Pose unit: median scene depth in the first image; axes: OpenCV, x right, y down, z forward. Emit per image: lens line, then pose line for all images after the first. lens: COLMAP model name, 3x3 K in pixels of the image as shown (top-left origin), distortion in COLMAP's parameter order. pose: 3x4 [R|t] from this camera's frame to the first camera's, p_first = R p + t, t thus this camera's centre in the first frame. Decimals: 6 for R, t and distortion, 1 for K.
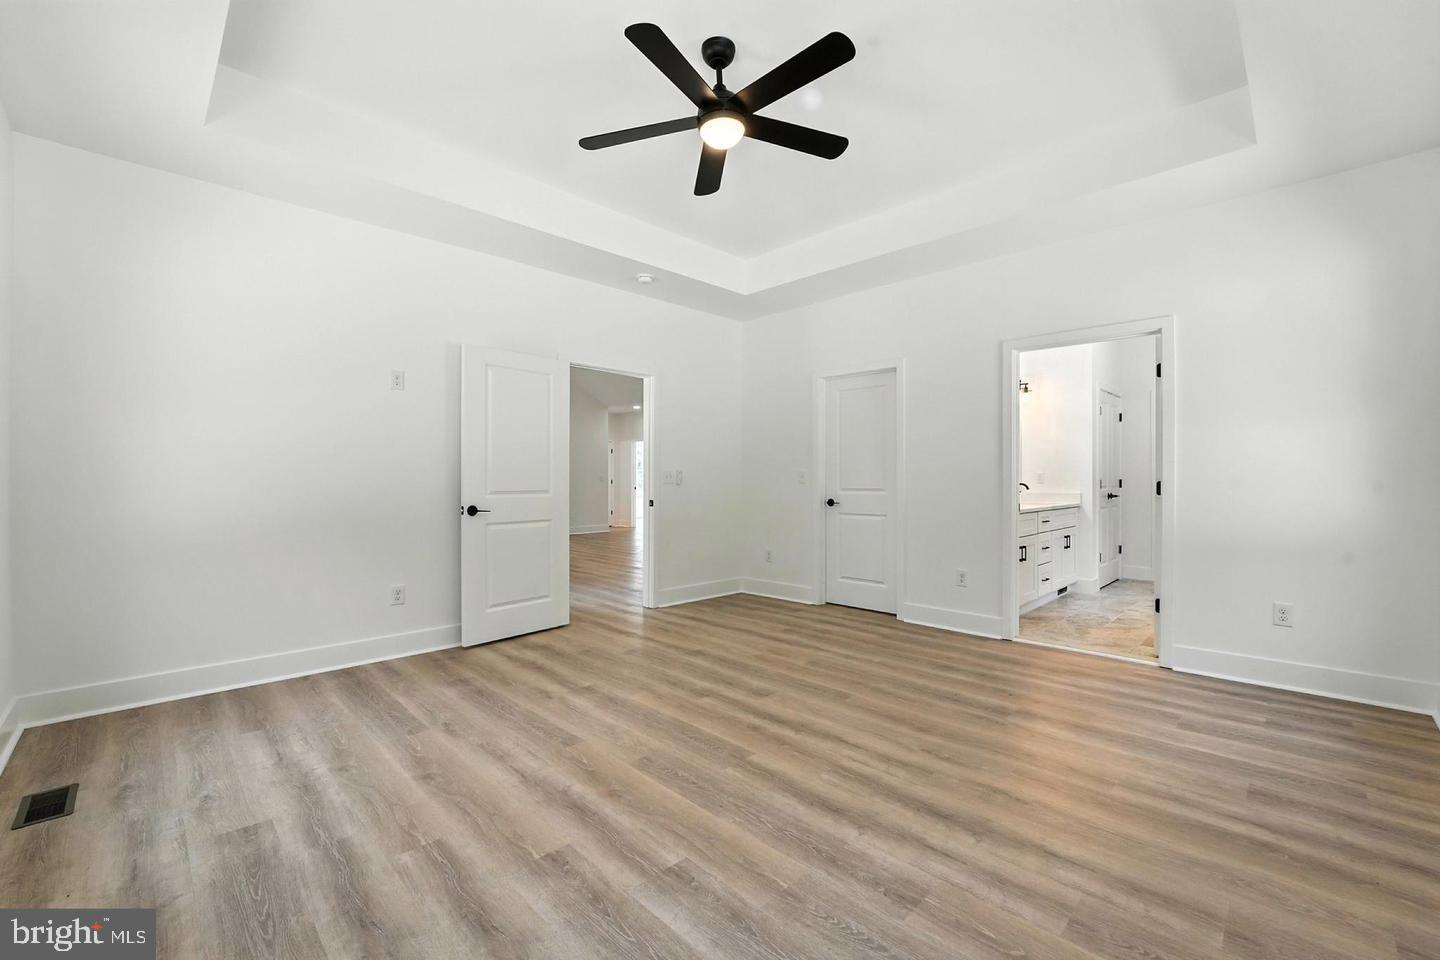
lens RADIAL K [[587.0, 0, 720.0], [0, 587.0, 480.0], [0, 0, 1]] dist [-0.021469, 0.001085]
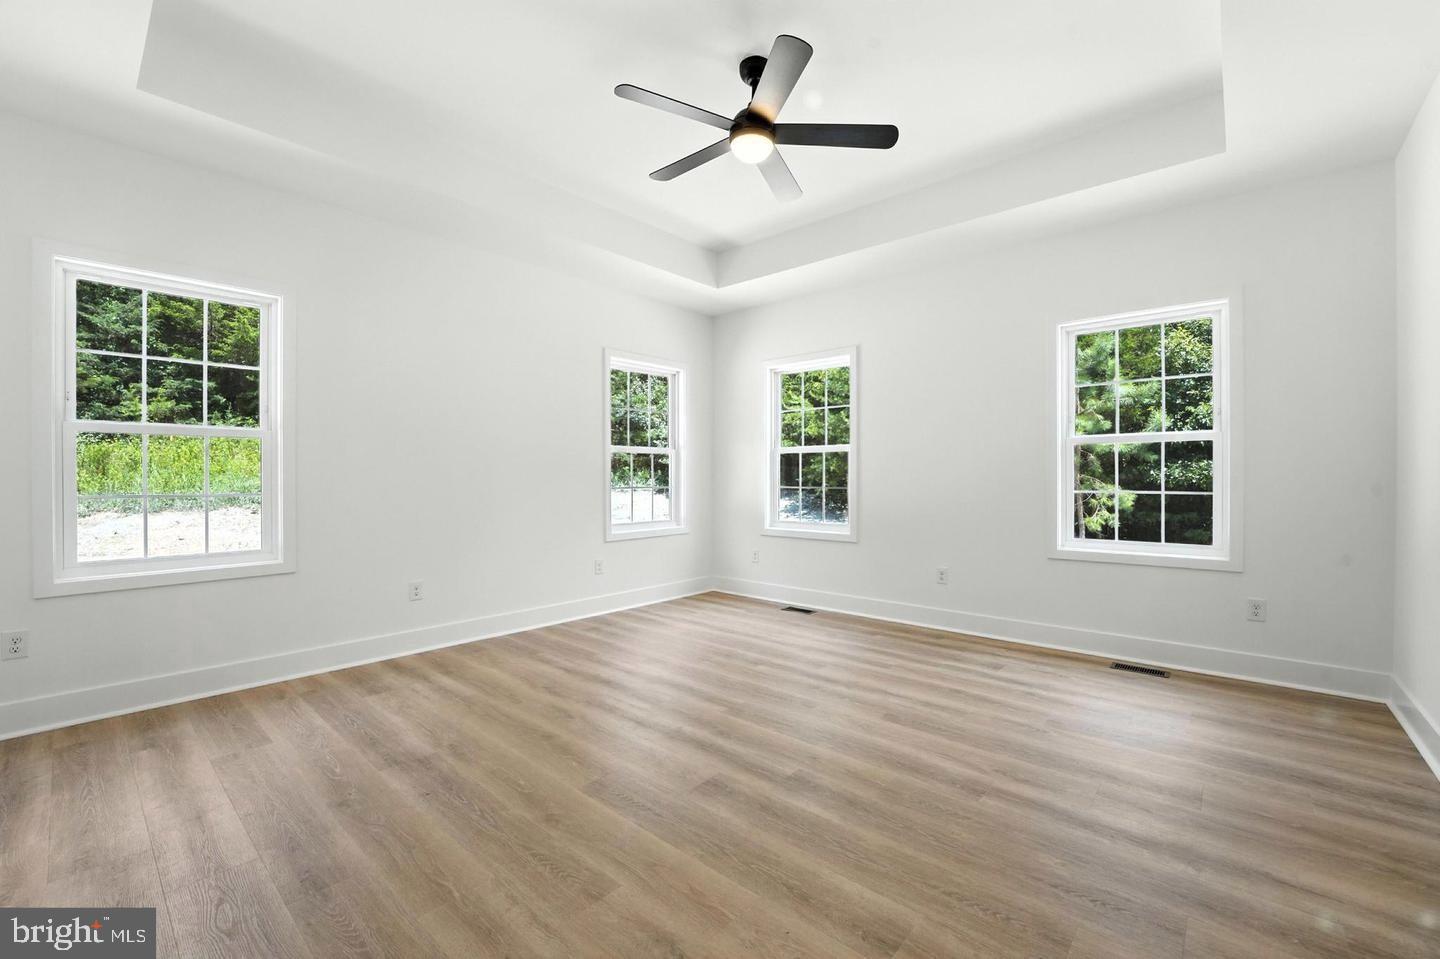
lens RADIAL K [[587.0, 0, 720.0], [0, 587.0, 479.5], [0, 0, 1]] dist [-0.021469, 0.001085]
pose [[-0.997625, 0.001335, -0.068865, 0.134393], [0.000696, 0.999956, 0.009304, -0.006262], [0.068874, 0.009234, -0.997583, 2.045190]]
